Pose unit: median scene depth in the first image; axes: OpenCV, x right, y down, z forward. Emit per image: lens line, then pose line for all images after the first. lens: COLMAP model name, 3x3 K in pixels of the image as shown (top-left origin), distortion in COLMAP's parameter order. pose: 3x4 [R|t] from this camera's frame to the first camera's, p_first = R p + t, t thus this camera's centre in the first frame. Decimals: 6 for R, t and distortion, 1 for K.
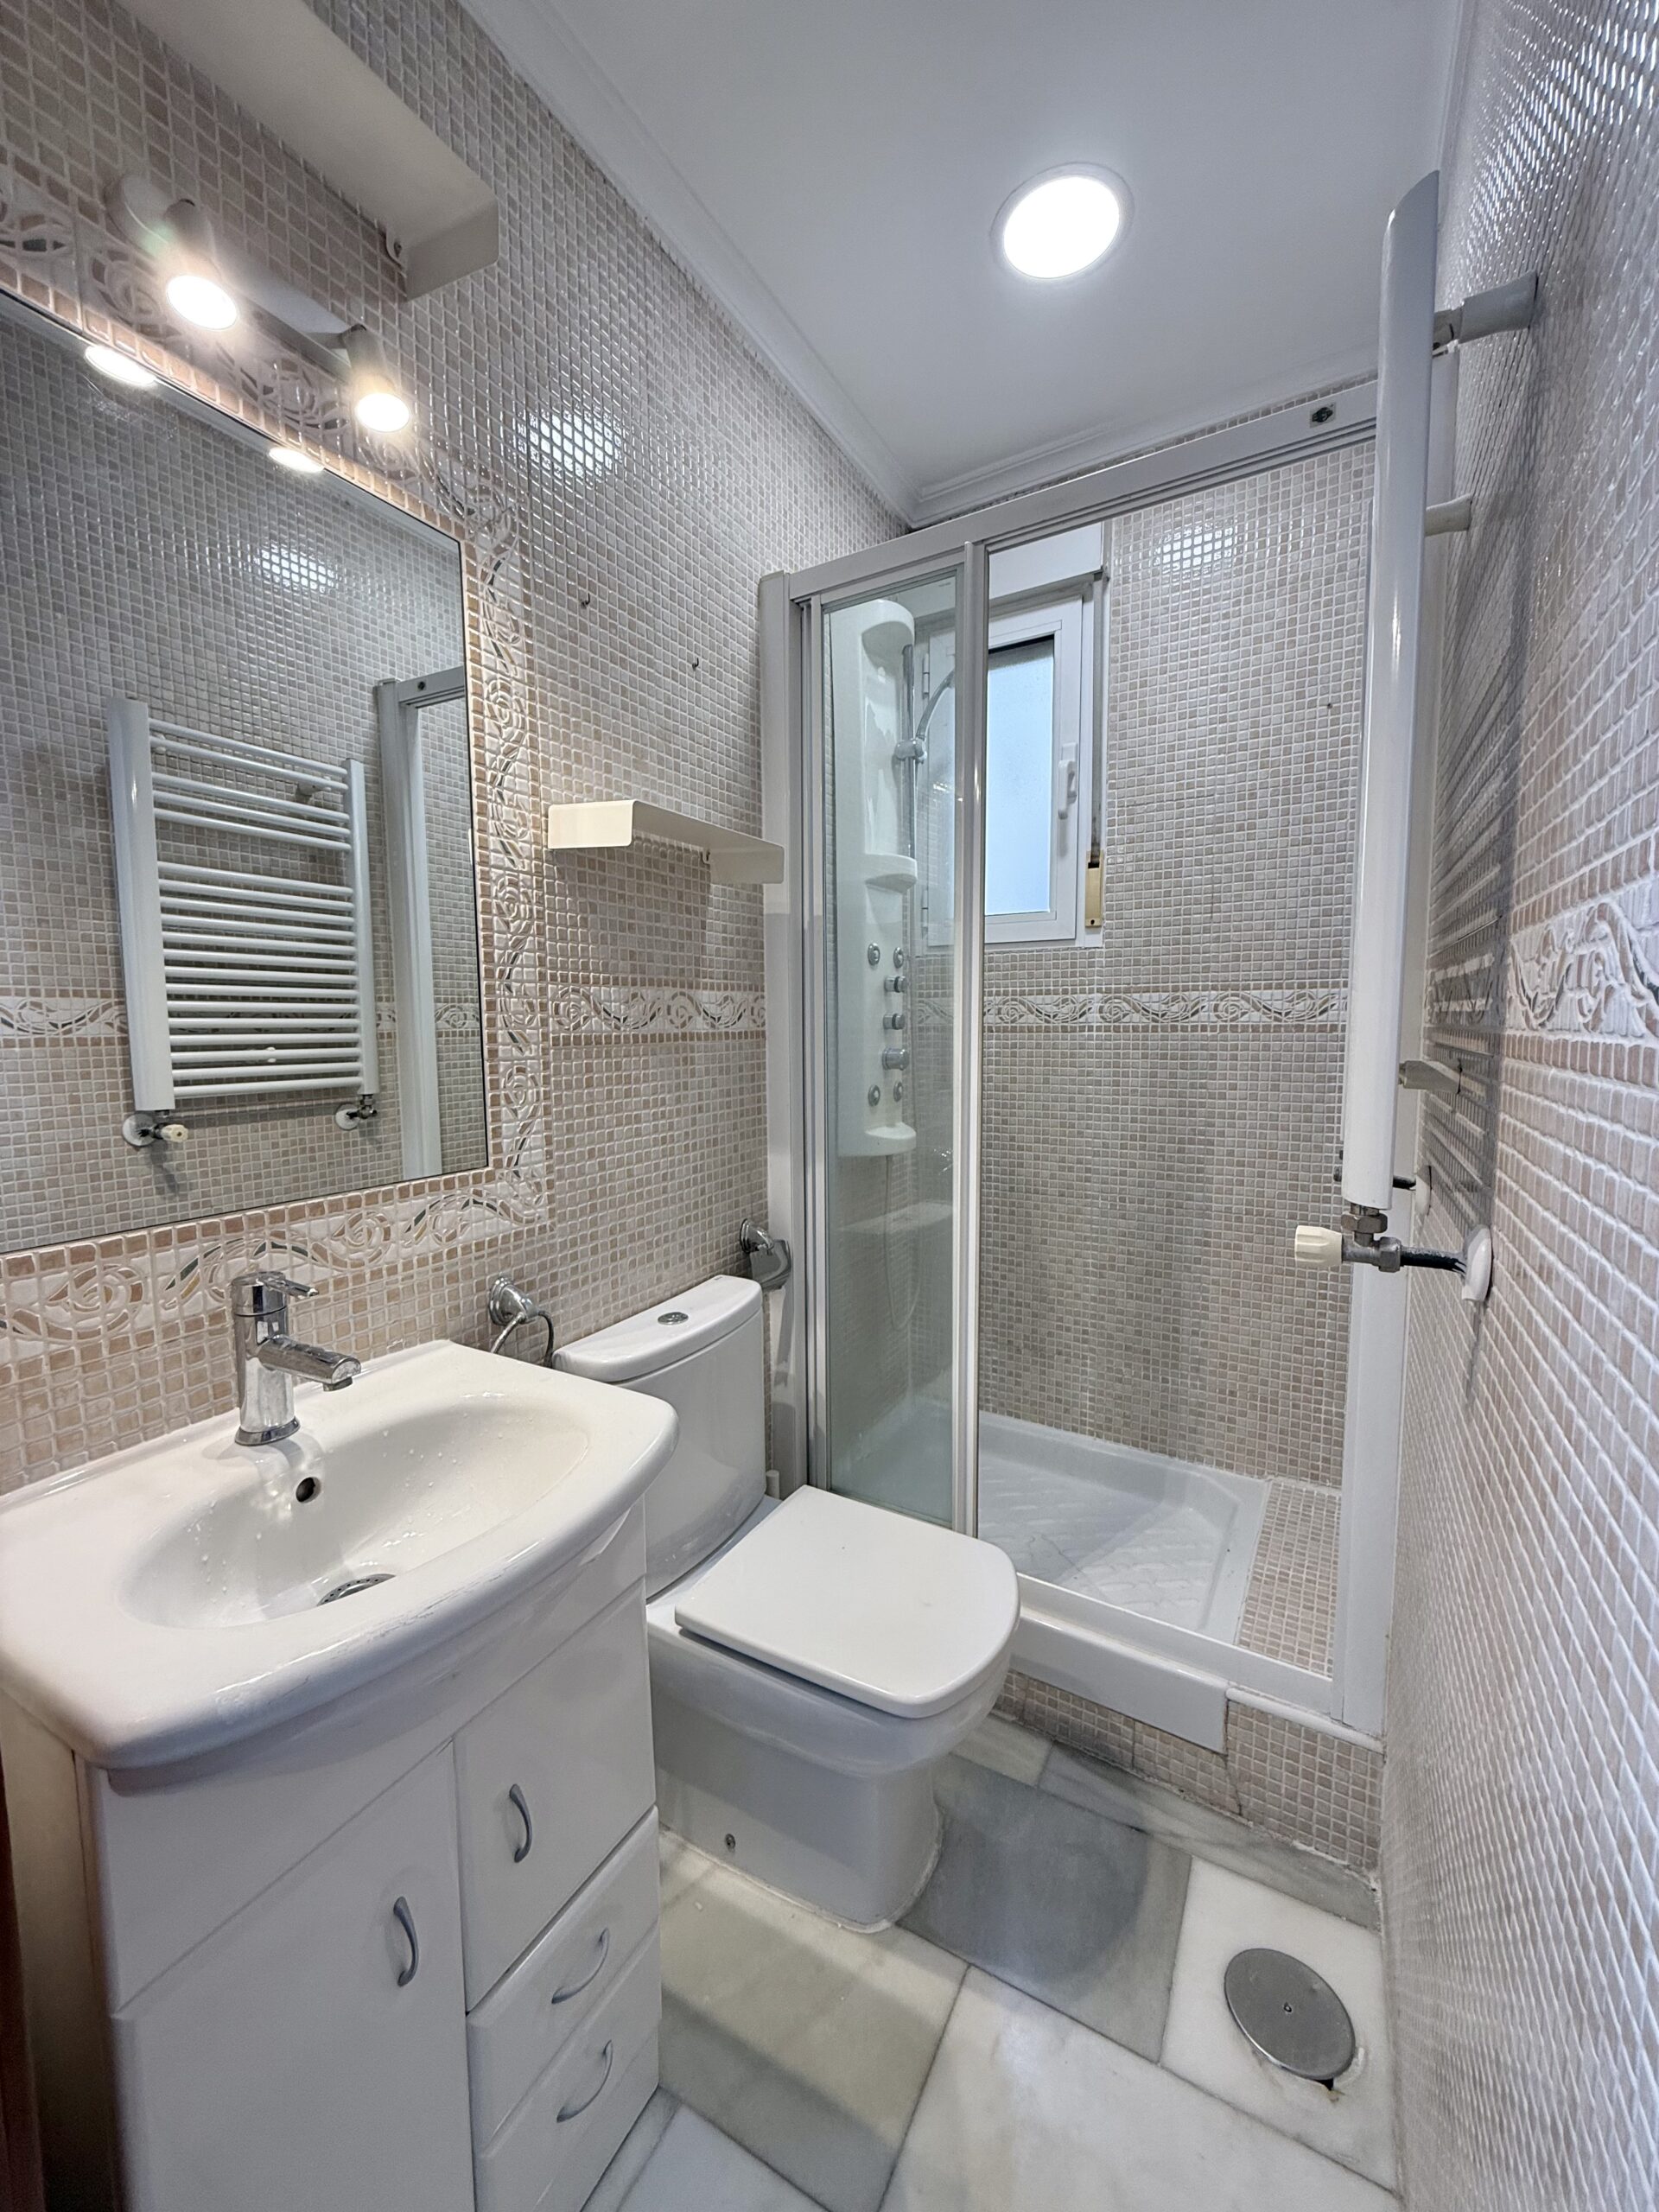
lens RADIAL K [[877.3, 0, 825.0], [0, 877.3, 1100.1], [0, 0, 1]] dist [-0.002441, 0.000448]
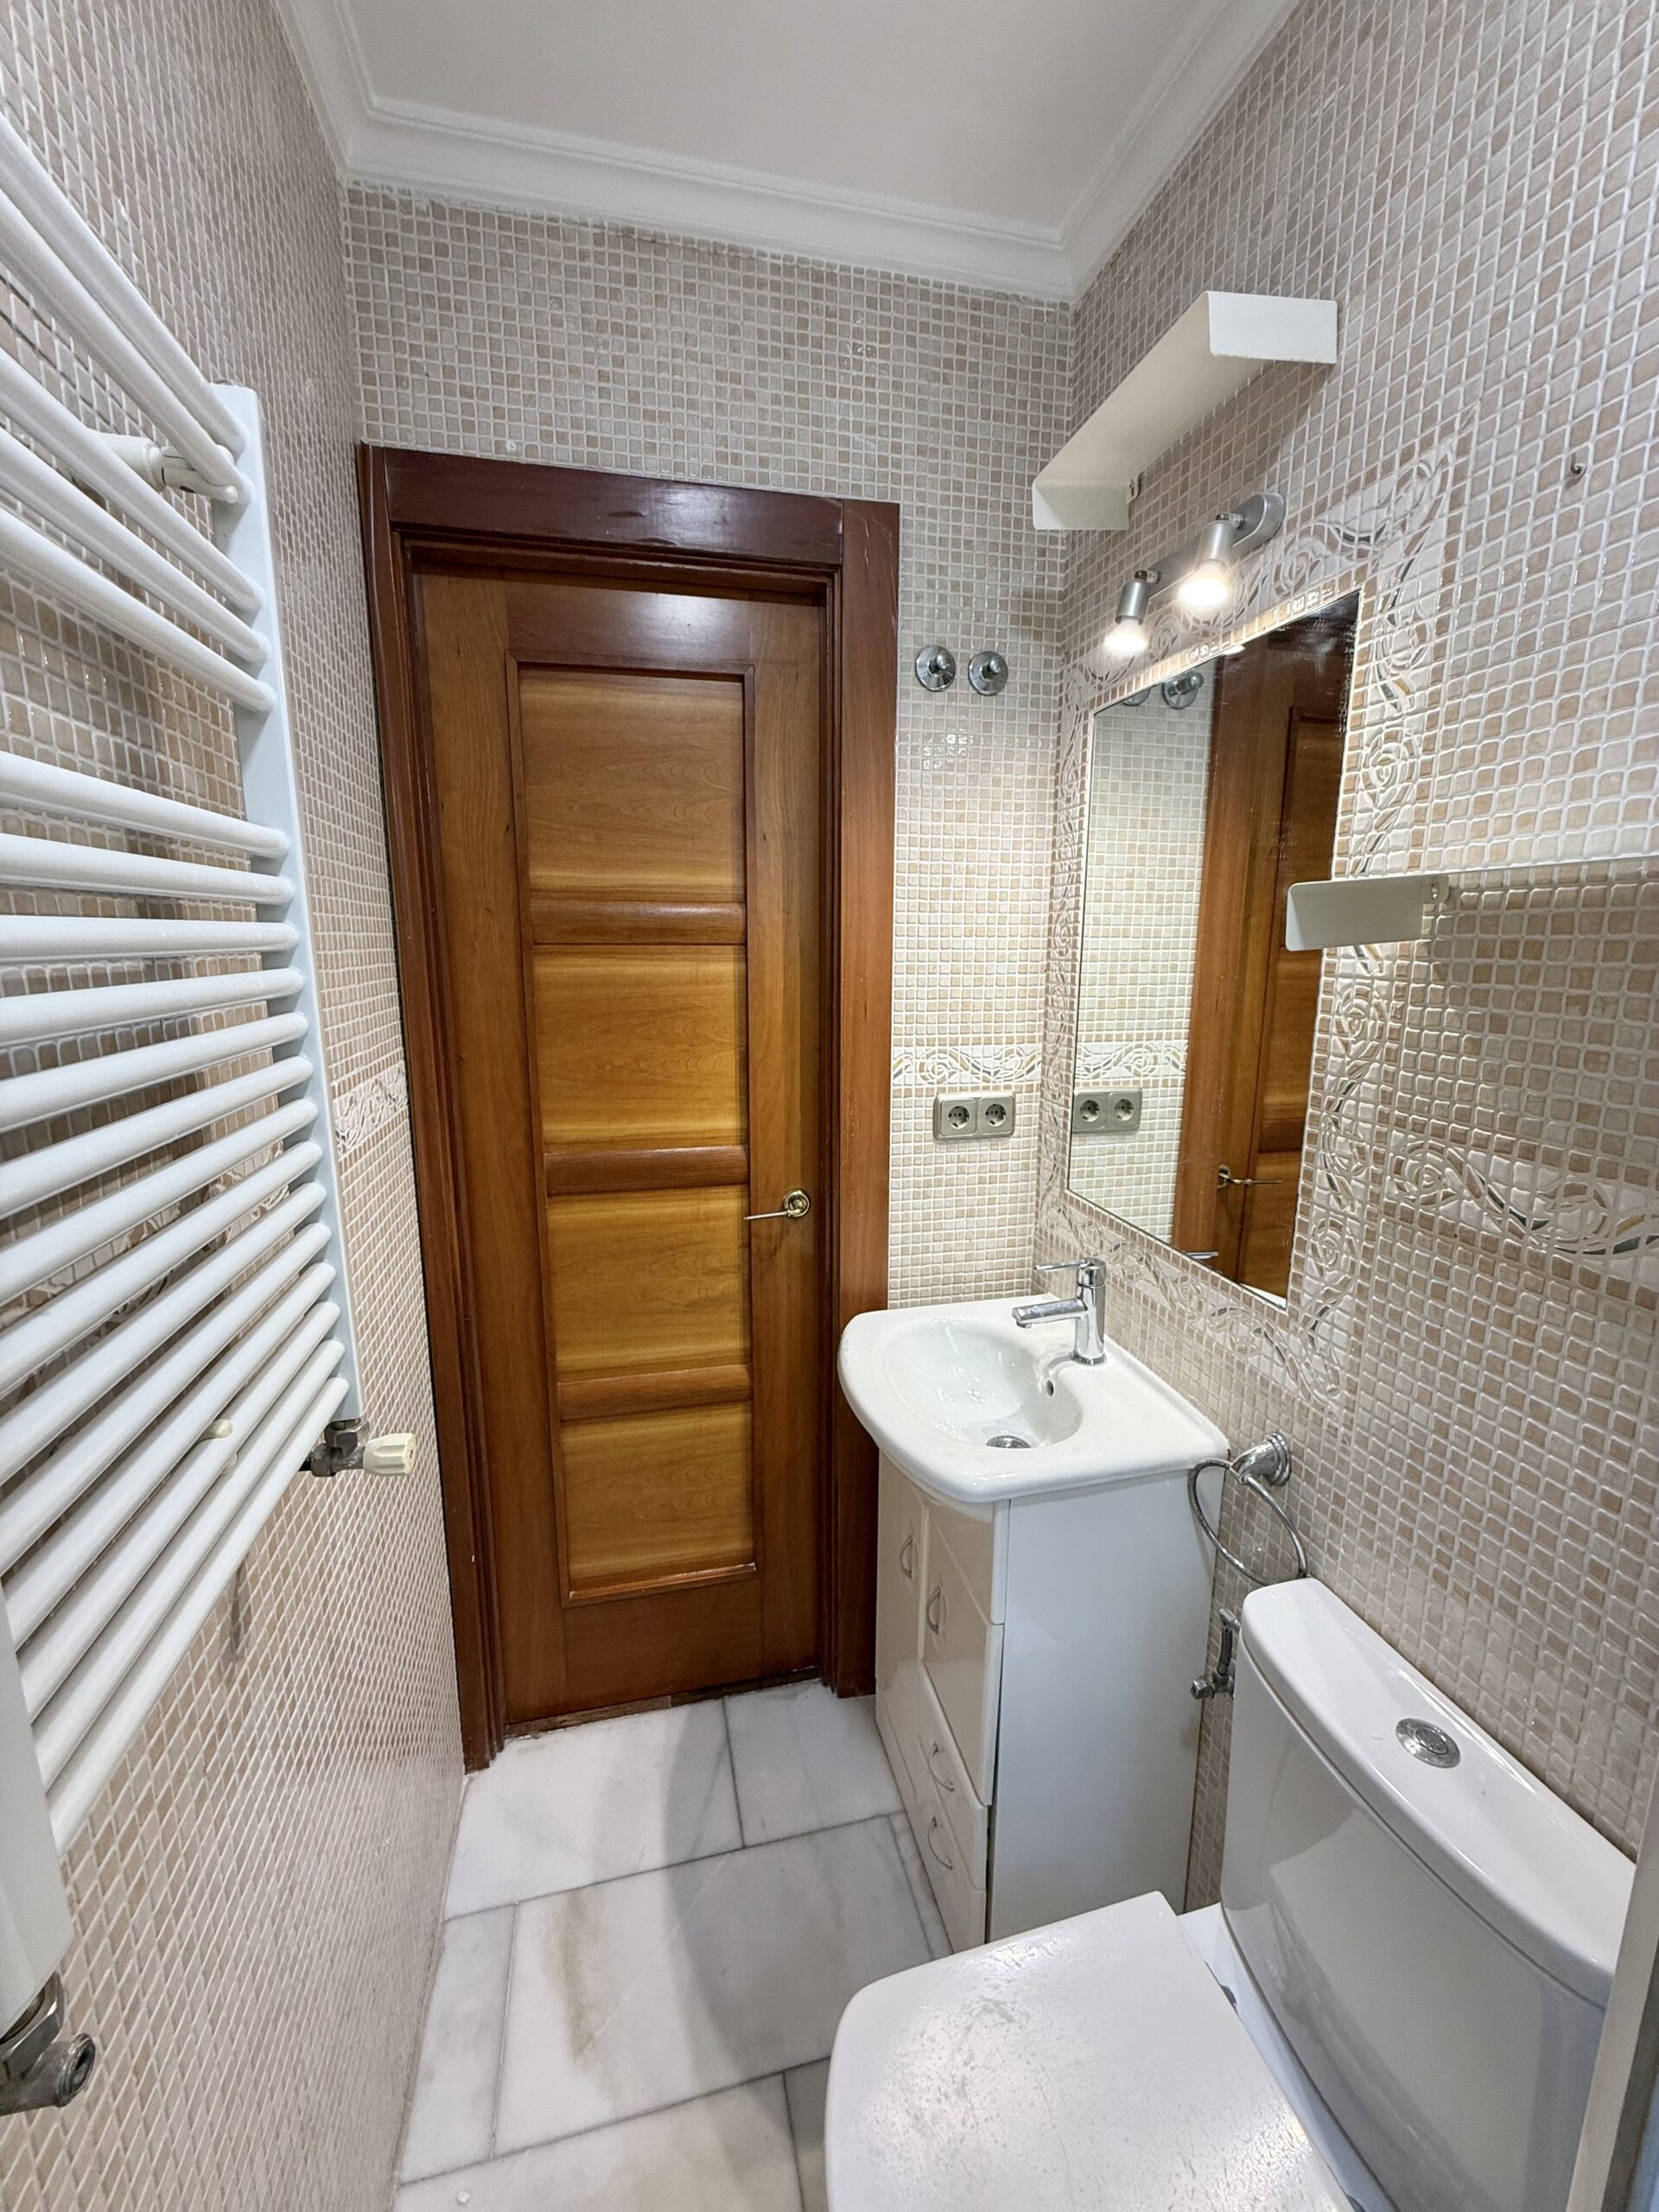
lens RADIAL K [[877.3, 0, 828.7], [0, 877.3, 1099.4], [0, 0, 1]] dist [-0.002441, 0.000448]
pose [[-0.732660, 0.128315, -0.668390, 0.495169], [-0.057328, 0.966942, 0.248470, -0.308126], [0.678177, 0.220361, -0.701083, 1.188146]]
